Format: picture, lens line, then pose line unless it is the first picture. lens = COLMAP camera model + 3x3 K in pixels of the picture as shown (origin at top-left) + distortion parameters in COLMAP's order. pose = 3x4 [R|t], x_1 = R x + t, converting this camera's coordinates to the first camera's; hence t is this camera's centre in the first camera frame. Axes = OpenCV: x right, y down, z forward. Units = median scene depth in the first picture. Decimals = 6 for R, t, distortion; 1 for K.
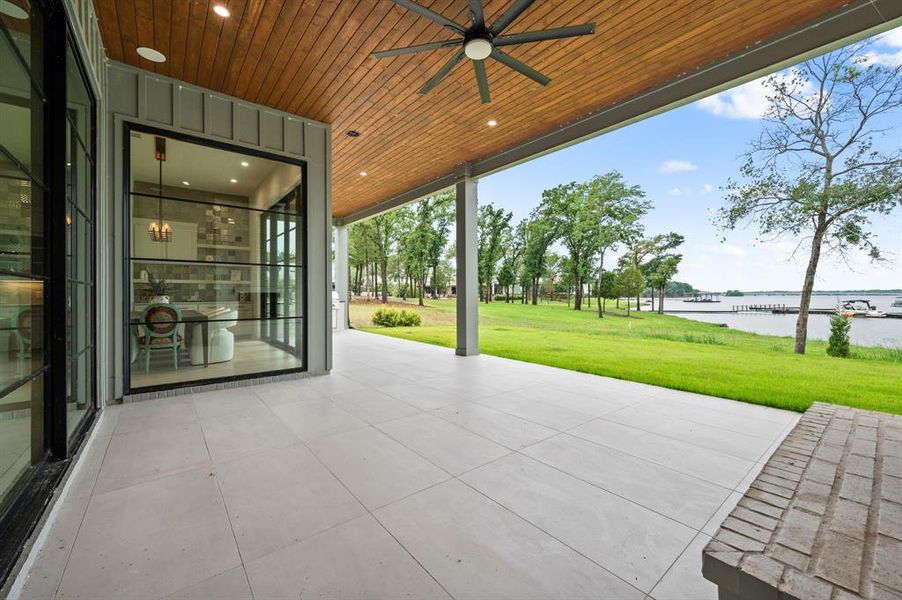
lens RADIAL K [[362.2, 0, 456.6], [0, 362.2, 297.9], [0, 0, 1]] dist [0.002678, 0.000013]
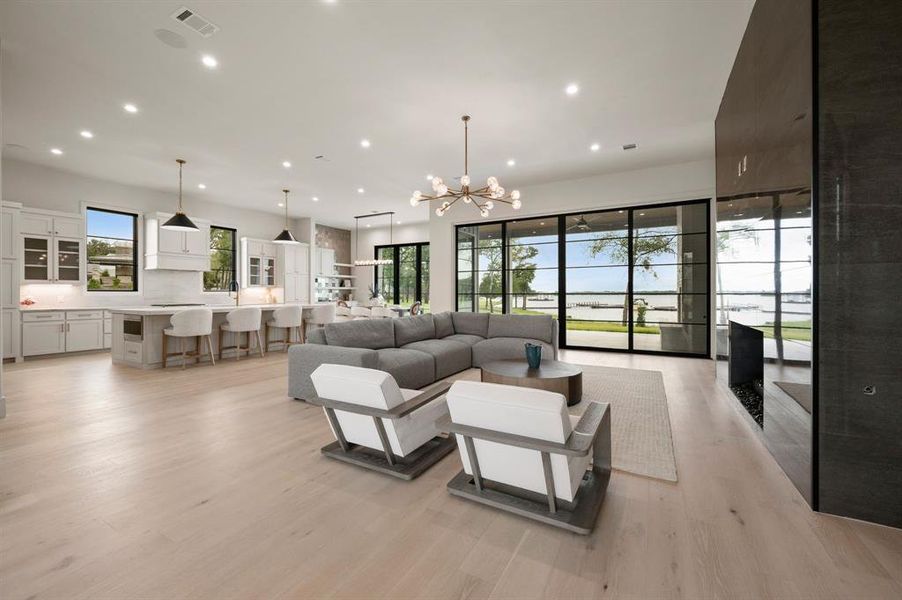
lens RADIAL K [[362.2, 0, 449.7], [0, 362.2, 291.0], [0, 0, 1]] dist [0.002678, 0.000013]
pose [[0.935760, 0.003462, 0.352620, -0.117833], [0.003469, 0.999813, -0.019024, 0.001447], [-0.352620, 0.019025, 0.935573, -0.091475]]
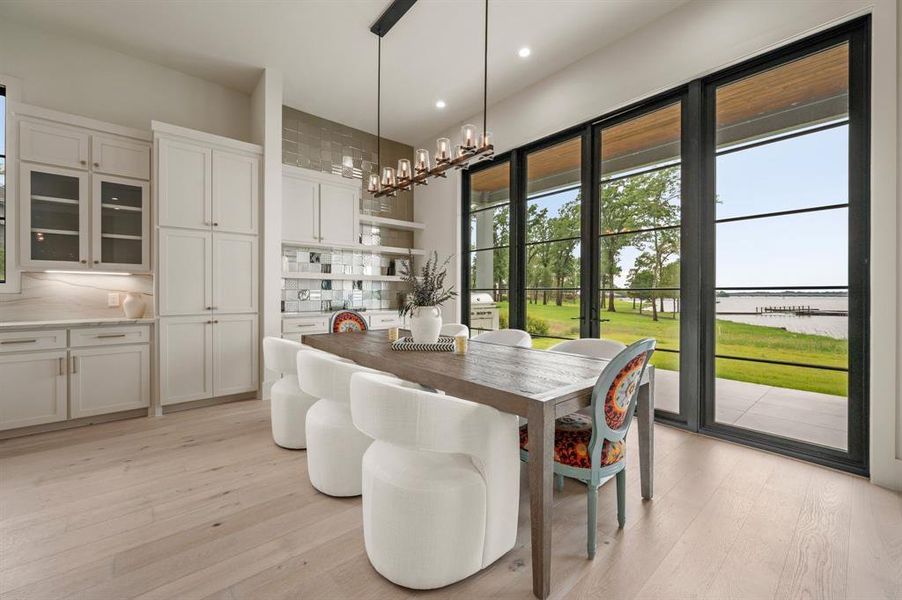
lens RADIAL K [[362.2, 0, 453.8], [0, 362.2, 293.9], [0, 0, 1]] dist [0.002678, 0.000013]
pose [[0.999722, 0.005098, 0.023008, -0.086012], [-0.004838, 0.999924, -0.011341, 0.000341], [-0.023064, 0.011227, 0.999671, 0.048027]]
